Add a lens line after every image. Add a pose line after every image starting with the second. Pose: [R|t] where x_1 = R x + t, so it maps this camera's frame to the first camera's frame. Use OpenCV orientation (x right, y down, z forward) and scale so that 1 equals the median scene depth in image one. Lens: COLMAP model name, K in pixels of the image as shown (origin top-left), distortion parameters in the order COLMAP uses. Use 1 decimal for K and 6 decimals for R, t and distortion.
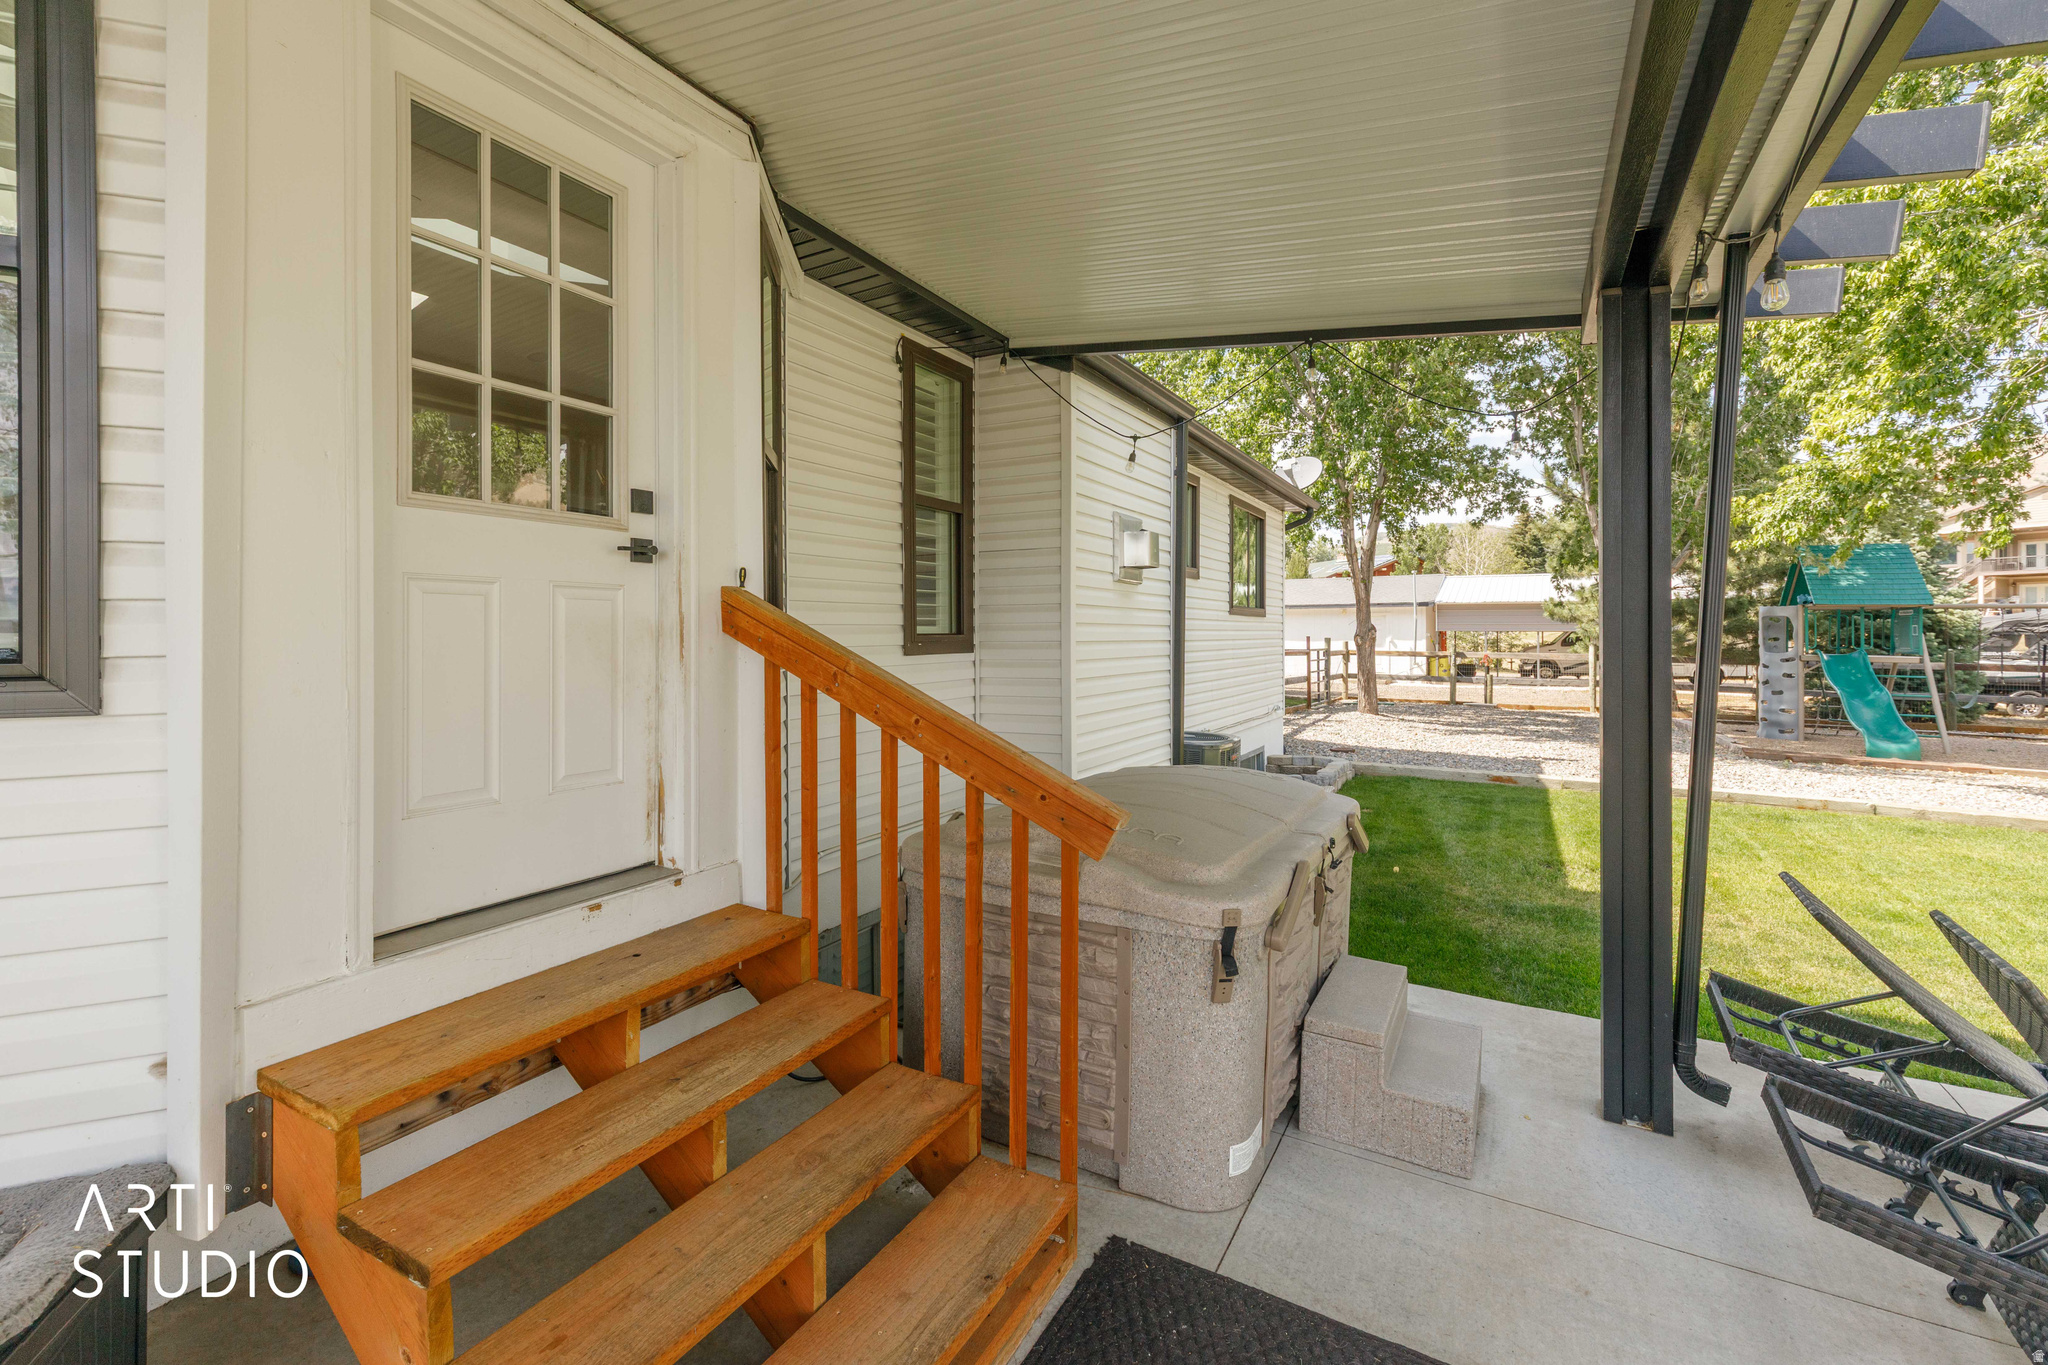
lens RADIAL K [[932.7, 0, 1022.1], [0, 932.7, 641.6], [0, 0, 1]] dist [0.009661, -0.000023]
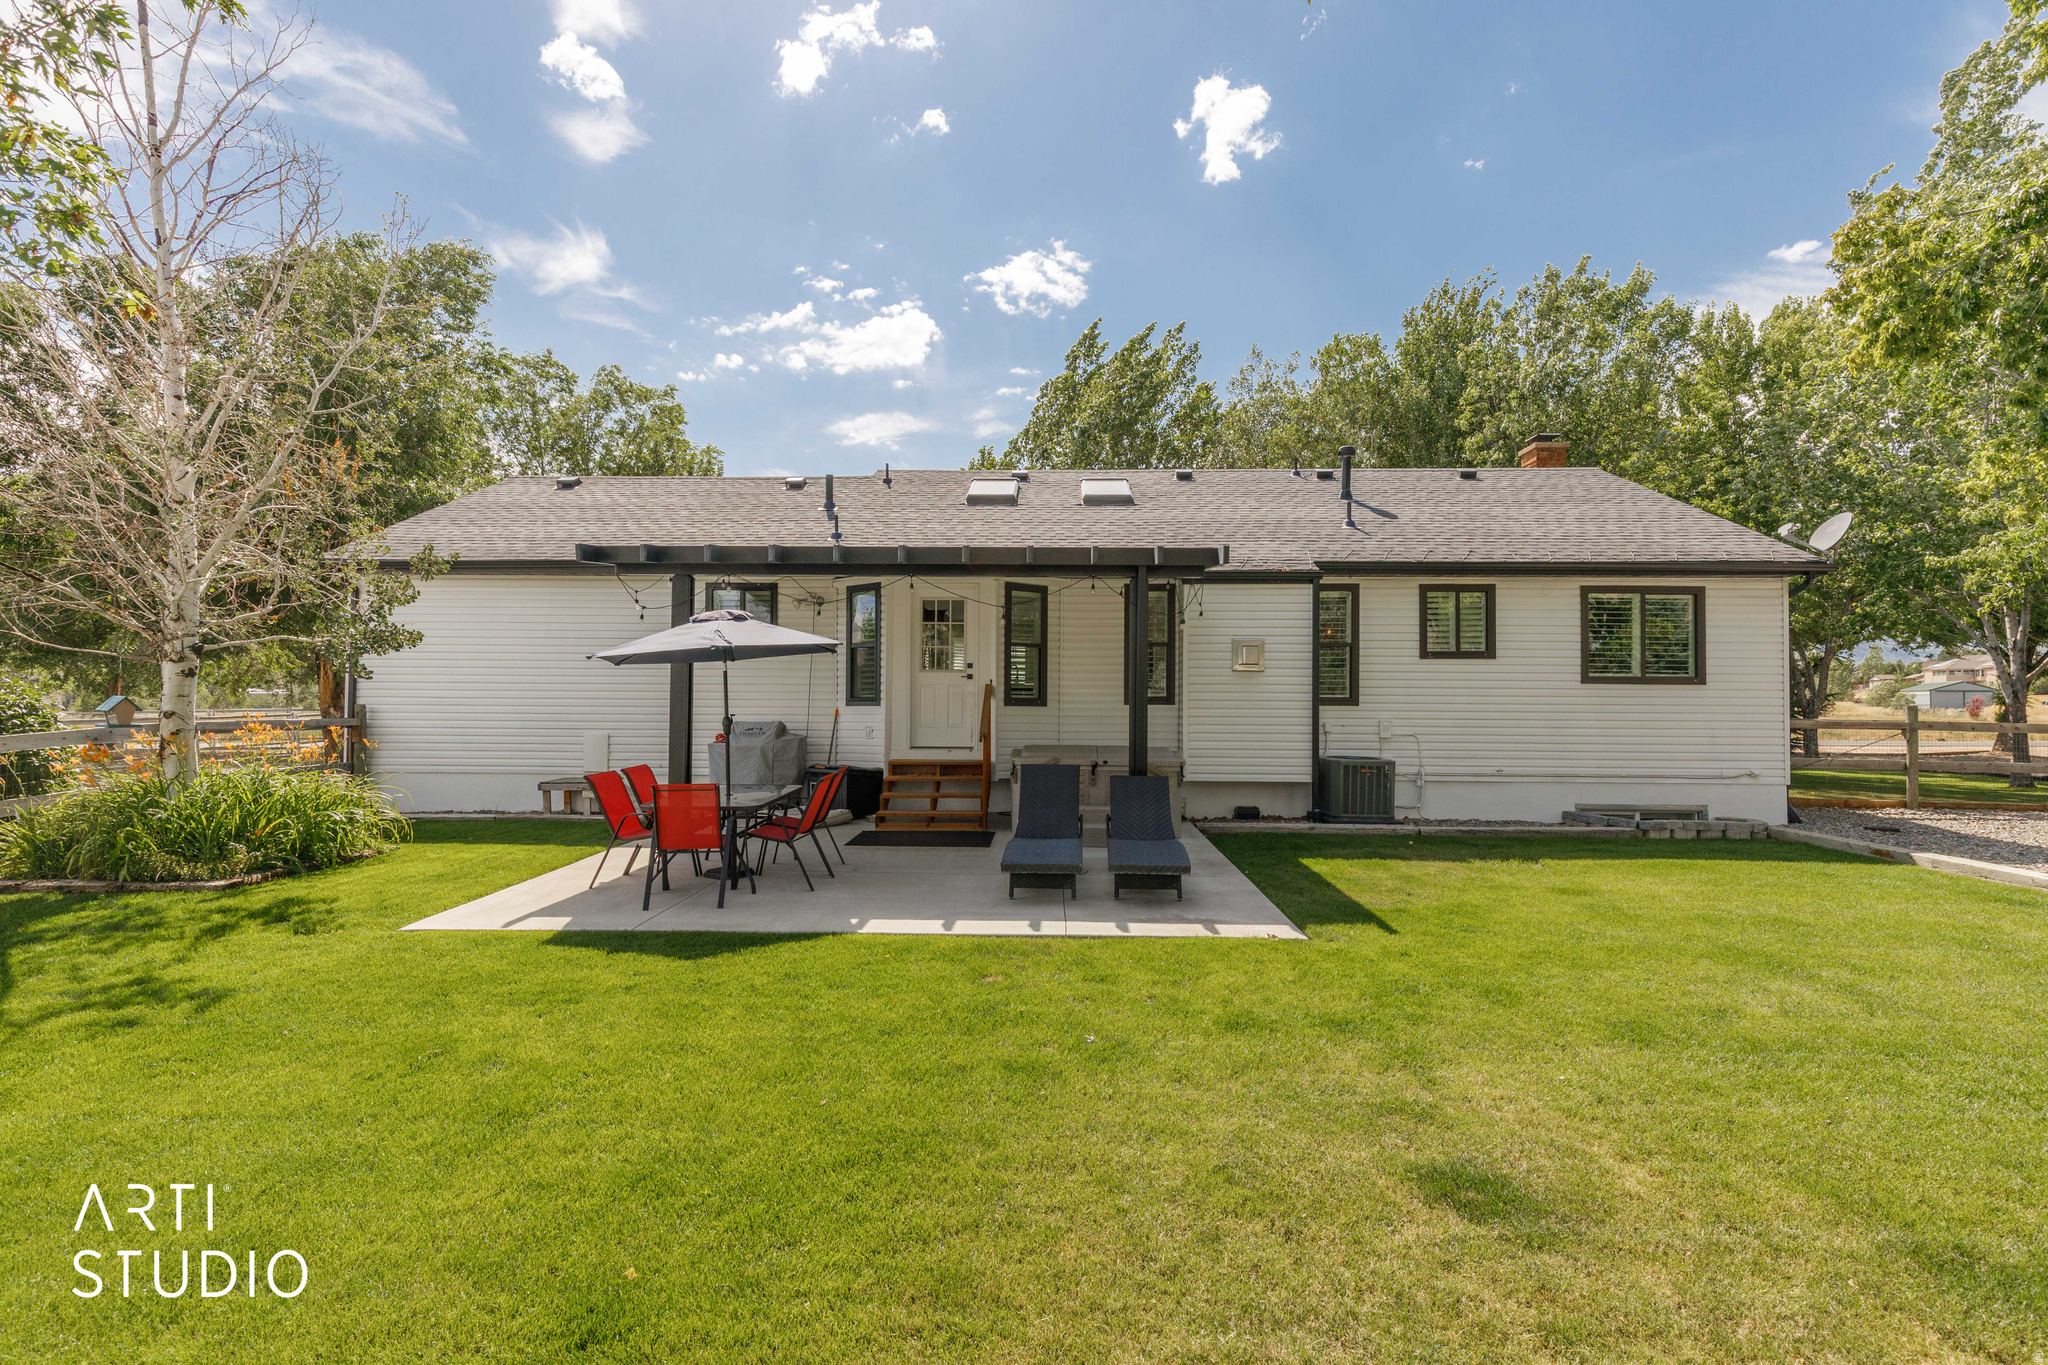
lens RADIAL K [[931.5, 0, 1017.2], [0, 931.5, 689.6], [0, 0, 1]] dist [0.003896, 0.000008]
pose [[0.459958, -0.013266, -0.887841, 1.868535], [-0.014182, 0.999651, -0.022284, 0.031351], [0.887827, 0.022841, 0.459610, -0.433522]]
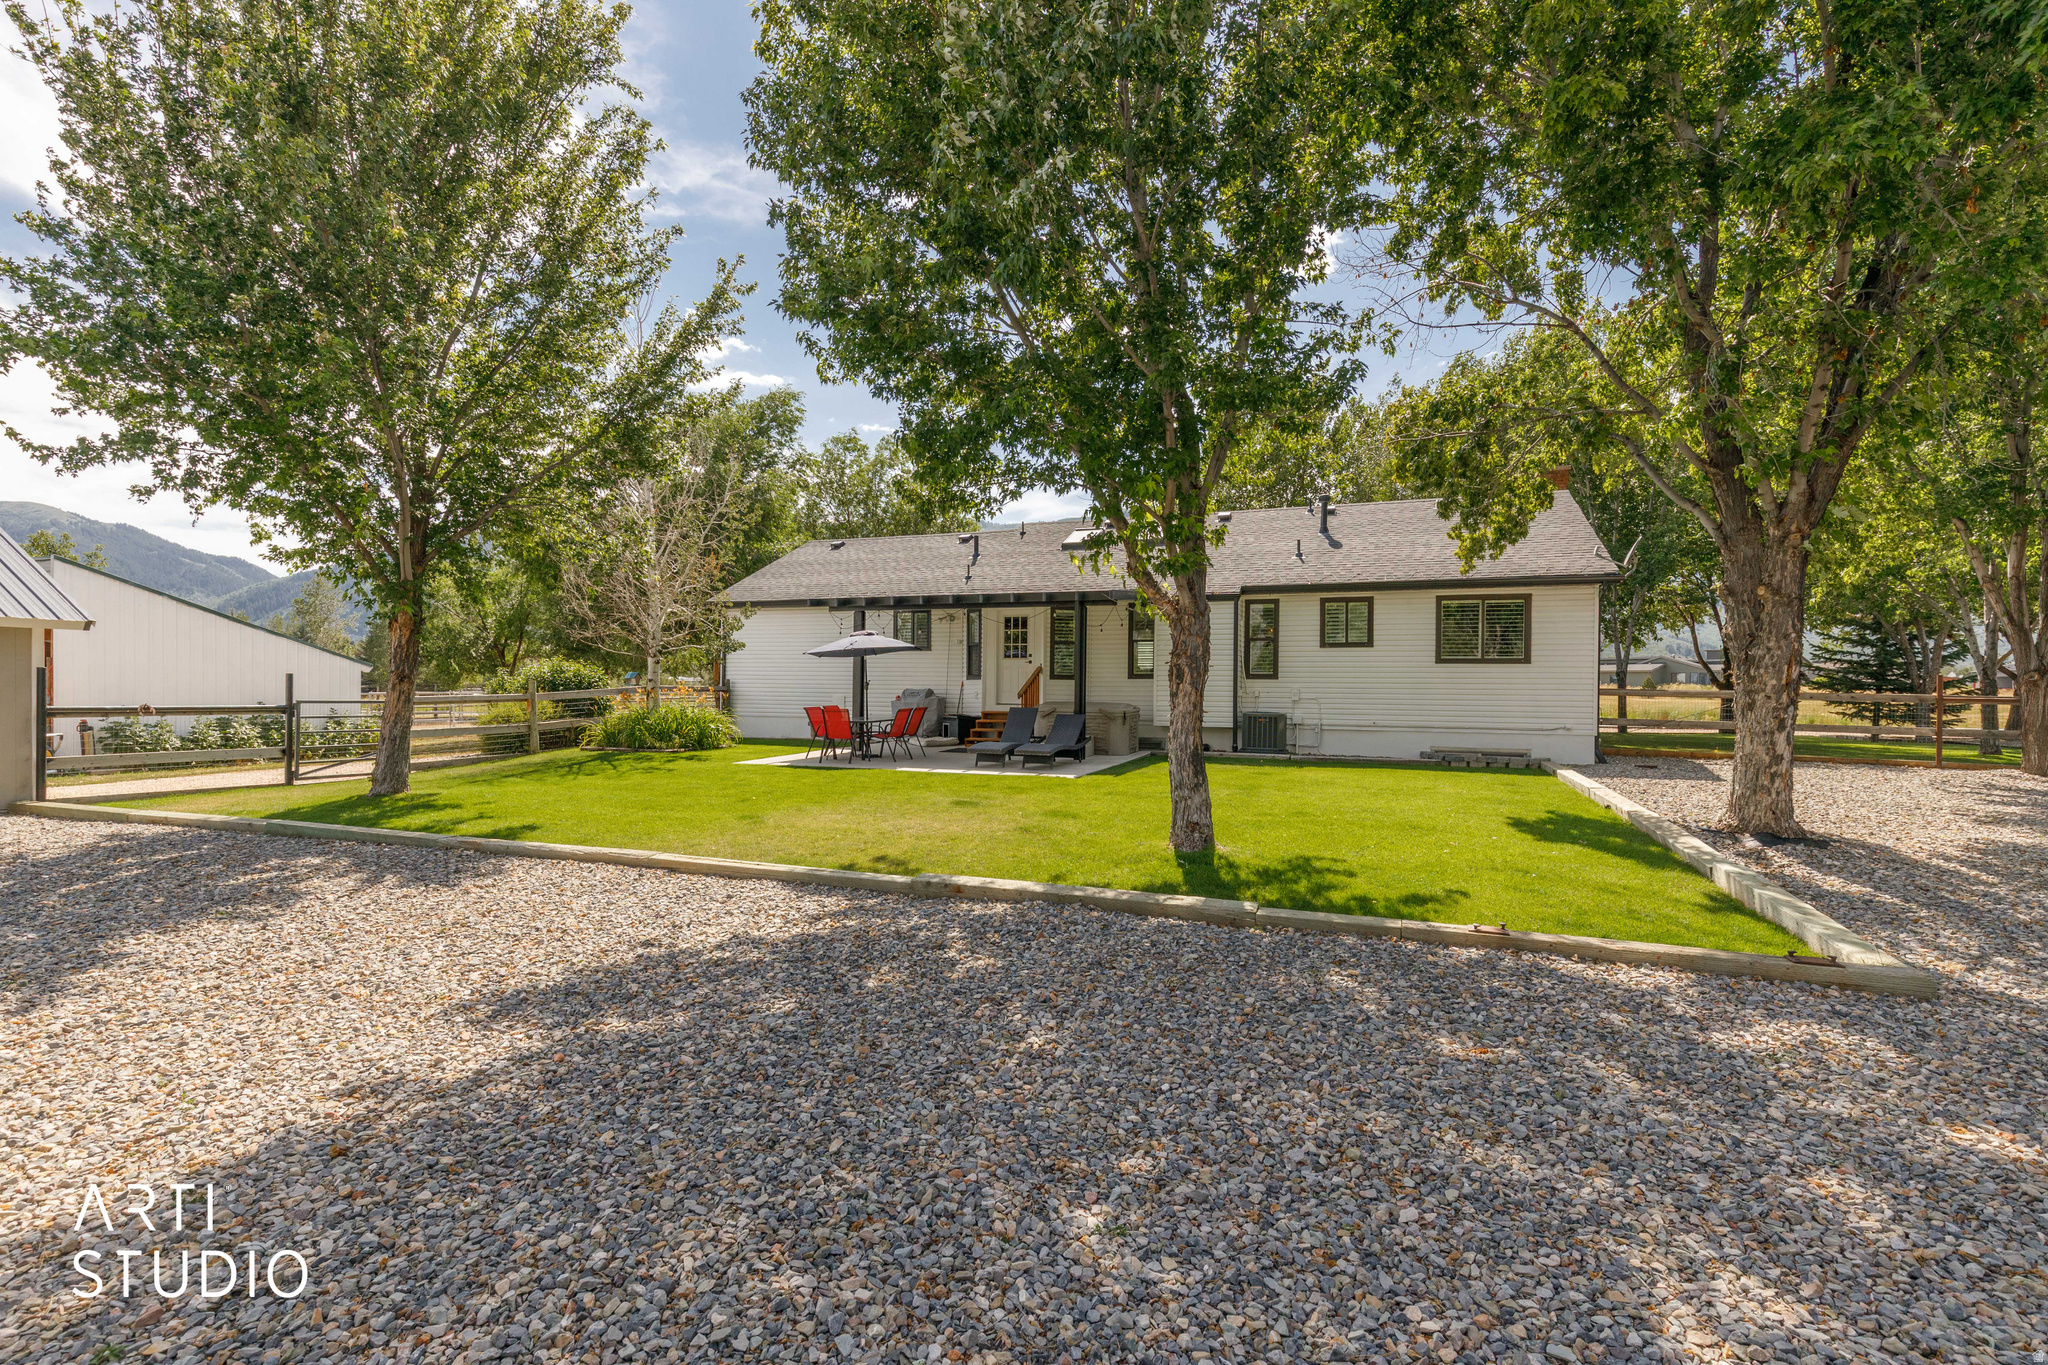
lens RADIAL K [[931.5, 0, 1017.2], [0, 931.5, 689.6], [0, 0, 1]] dist [0.003896, 0.000008]
pose [[0.140922, -0.001402, -0.990020, 3.592933], [-0.019240, 0.999806, -0.004155, 0.082651], [0.989834, 0.019634, 0.140868, -0.078650]]
